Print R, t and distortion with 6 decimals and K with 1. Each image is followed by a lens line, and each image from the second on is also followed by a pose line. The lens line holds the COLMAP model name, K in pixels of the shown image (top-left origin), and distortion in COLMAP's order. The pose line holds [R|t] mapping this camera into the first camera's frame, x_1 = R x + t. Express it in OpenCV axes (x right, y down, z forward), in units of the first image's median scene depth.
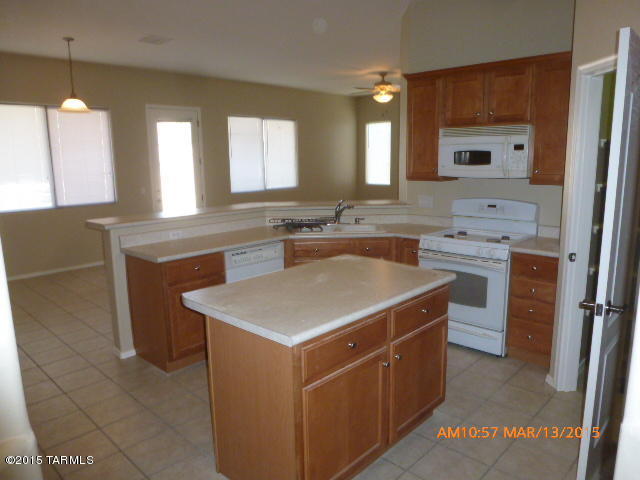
lens RADIAL K [[451.9, 0, 320.0], [0, 451.9, 240.0], [0, 0, 1]] dist [-0.004175, -0.003462]
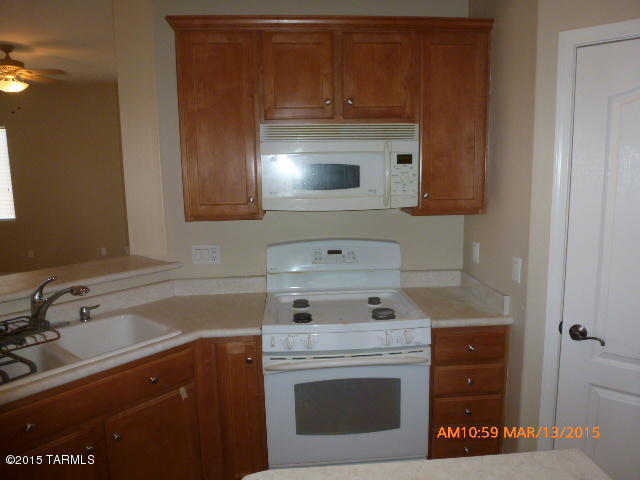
lens RADIAL K [[451.9, 0, 320.0], [0, 451.9, 240.0], [0, 0, 1]] dist [-0.004175, -0.003462]
pose [[0.683942, -0.103534, 0.722153, -0.099918], [0.137204, 0.990469, 0.012059, -0.112933], [-0.716519, 0.090834, 0.691629, 0.632105]]
